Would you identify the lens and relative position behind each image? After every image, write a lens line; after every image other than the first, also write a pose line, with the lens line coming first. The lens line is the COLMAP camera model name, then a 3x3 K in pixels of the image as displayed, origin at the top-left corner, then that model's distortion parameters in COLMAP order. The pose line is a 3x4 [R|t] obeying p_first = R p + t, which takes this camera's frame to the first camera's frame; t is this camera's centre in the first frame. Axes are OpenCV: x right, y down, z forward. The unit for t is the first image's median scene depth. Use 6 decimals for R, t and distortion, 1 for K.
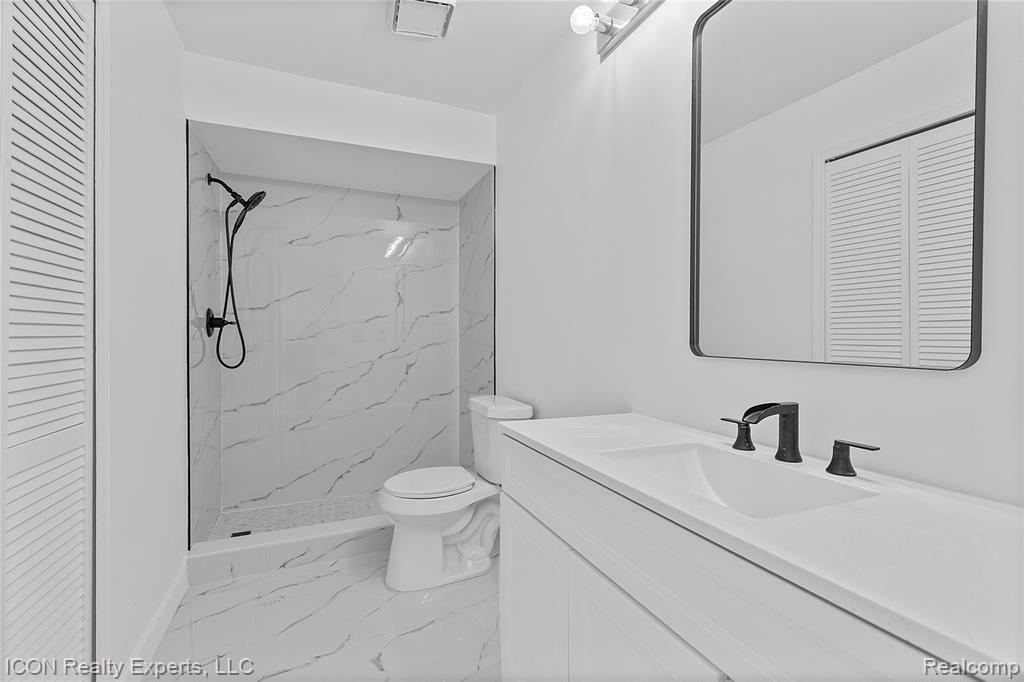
lens RADIAL K [[473.0, 0, 517.6], [0, 473.0, 338.3], [0, 0, 1]] dist [-0.000210, -0.000517]
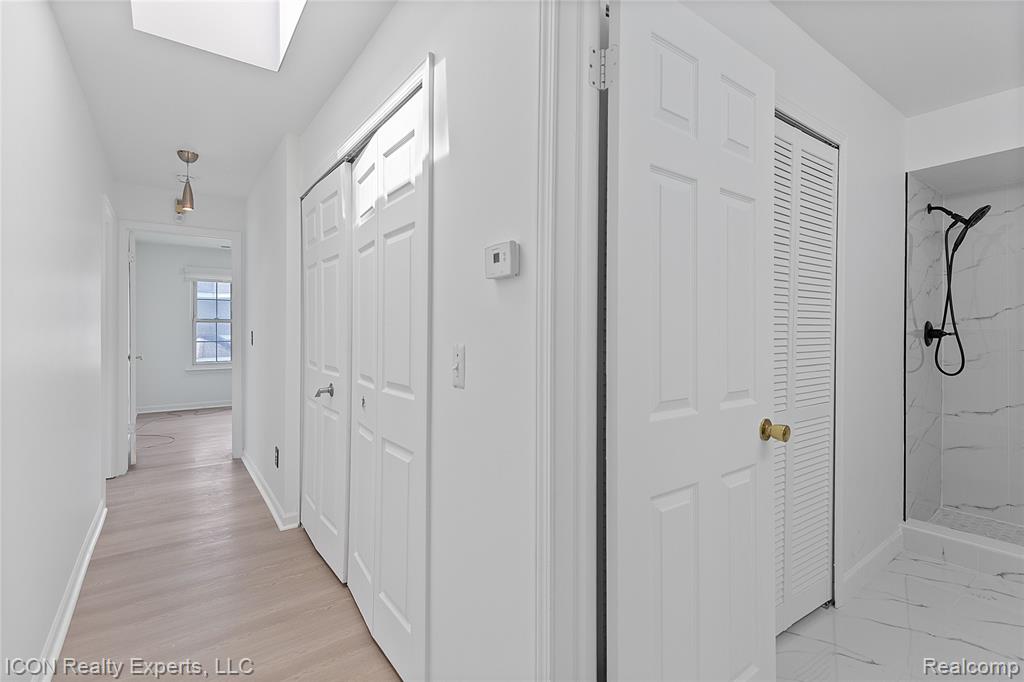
lens RADIAL K [[473.0, 0, 511.6], [0, 473.0, 336.6], [0, 0, 1]] dist [-0.000210, -0.000517]
pose [[0.233728, 0.011029, -0.972239, 0.223218], [-0.007469, 0.999927, 0.009548, -0.029439], [0.972273, 0.005030, 0.233794, -0.244140]]
